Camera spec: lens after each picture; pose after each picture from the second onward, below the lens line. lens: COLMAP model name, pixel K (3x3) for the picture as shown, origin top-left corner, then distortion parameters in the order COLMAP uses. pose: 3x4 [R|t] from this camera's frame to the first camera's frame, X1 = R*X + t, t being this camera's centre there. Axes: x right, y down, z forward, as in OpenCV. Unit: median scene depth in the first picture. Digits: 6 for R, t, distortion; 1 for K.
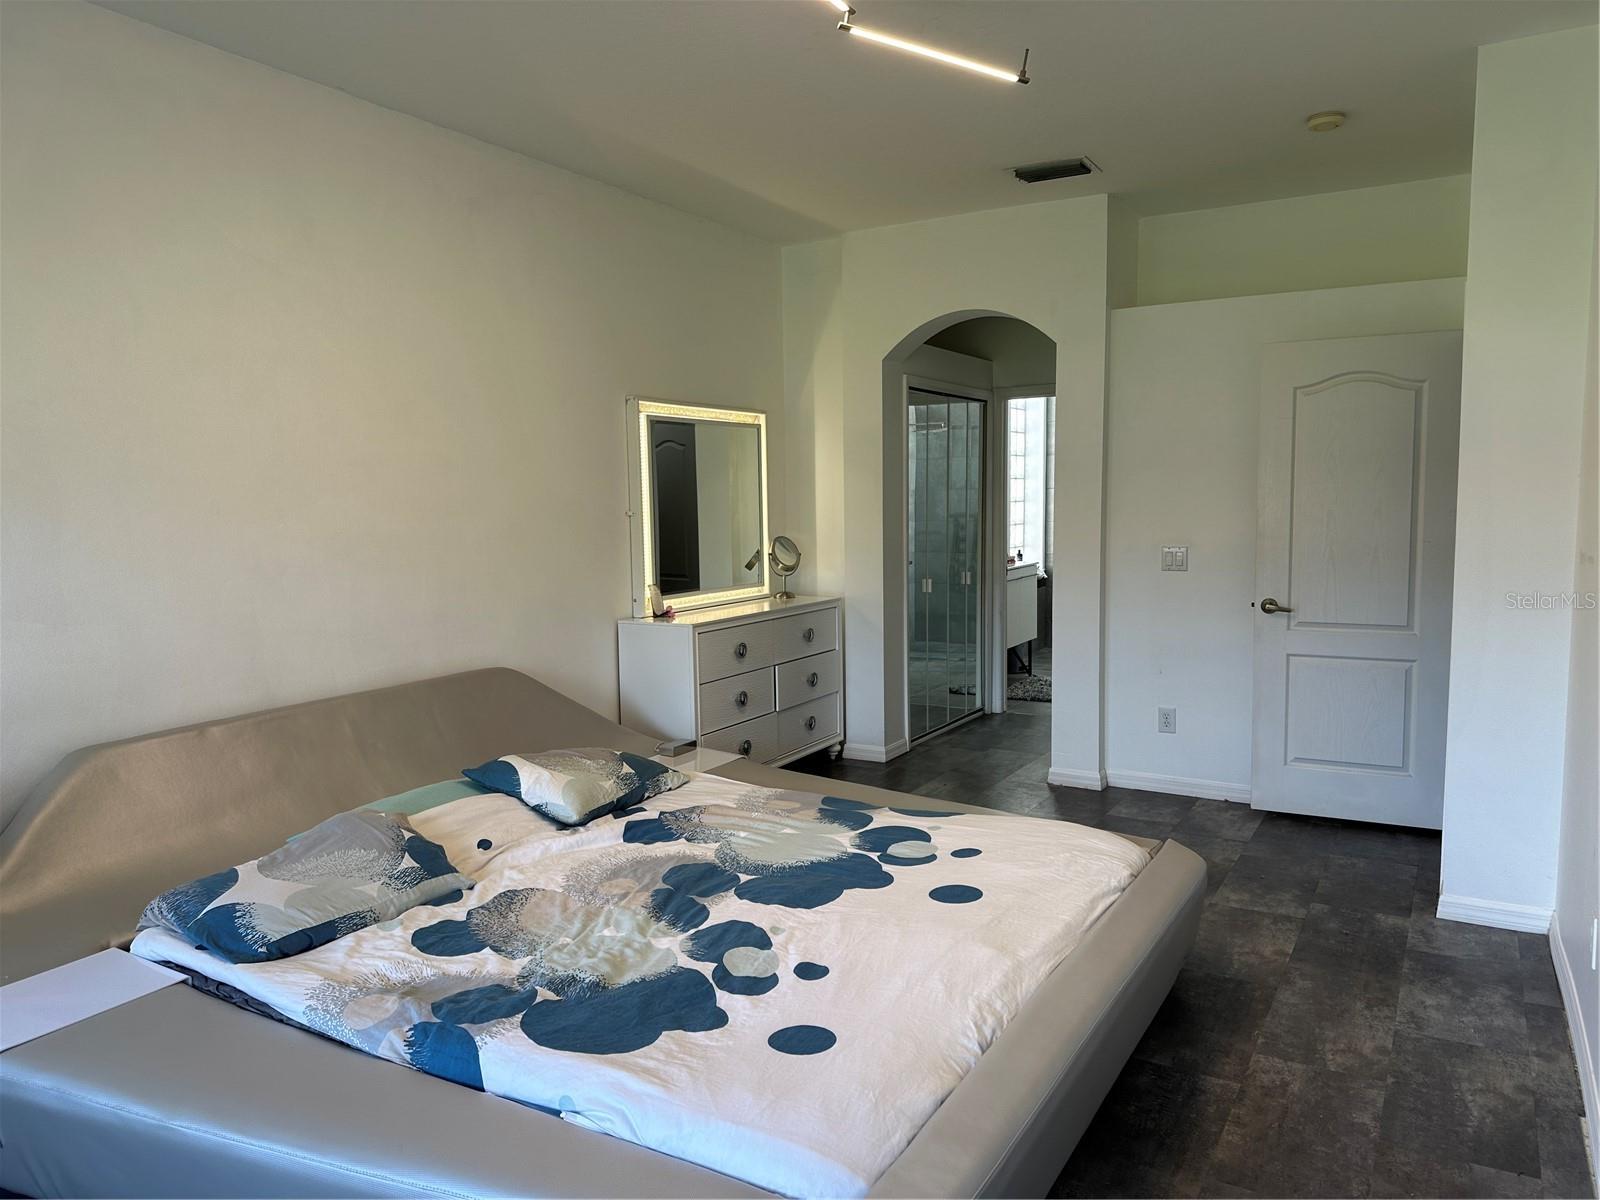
lens RADIAL K [[1138.6, 0, 800.0], [0, 1138.6, 600.0], [0, 0, 1]] dist [-0.002564, -0.005594]
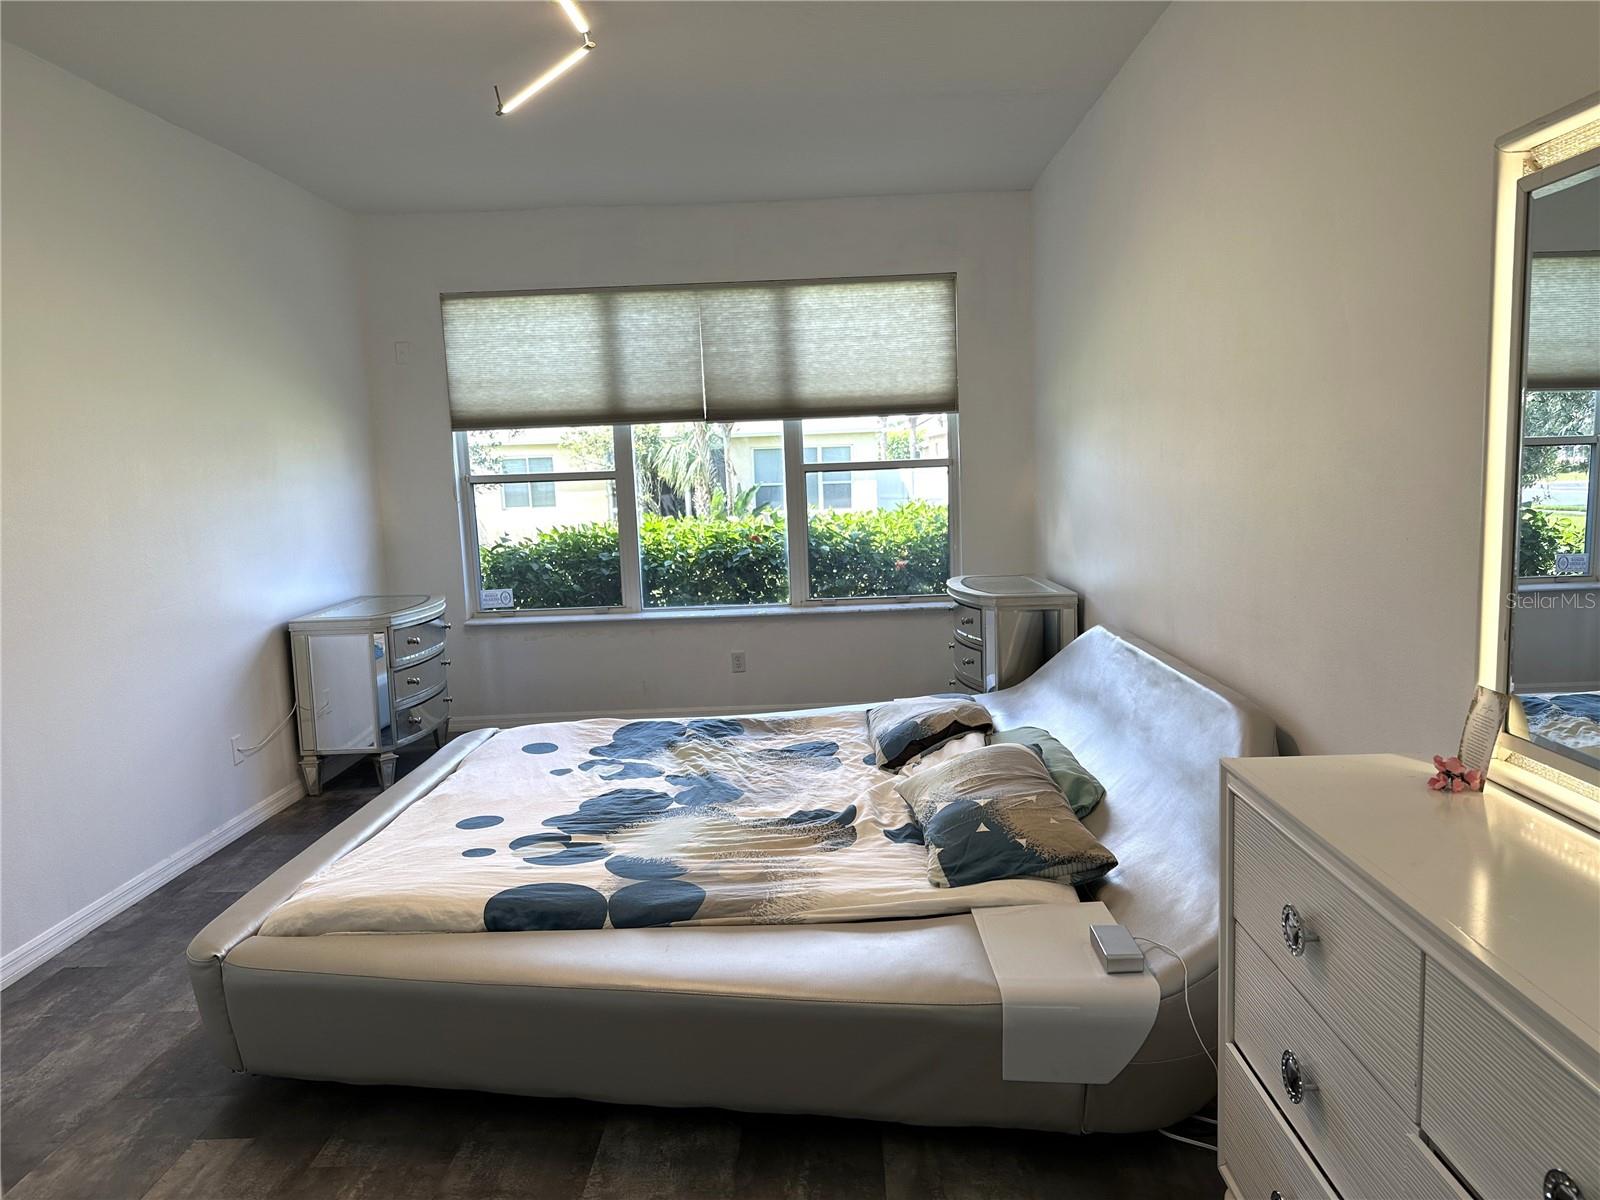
lens RADIAL K [[1138.6, 0, 800.0], [0, 1138.6, 600.0], [0, 0, 1]] dist [-0.002564, -0.005594]
pose [[-0.875378, 0.113877, -0.469836, 0.348870], [0.008157, 0.975202, 0.221168, -0.200305], [0.483371, 0.189773, -0.854599, 1.990023]]
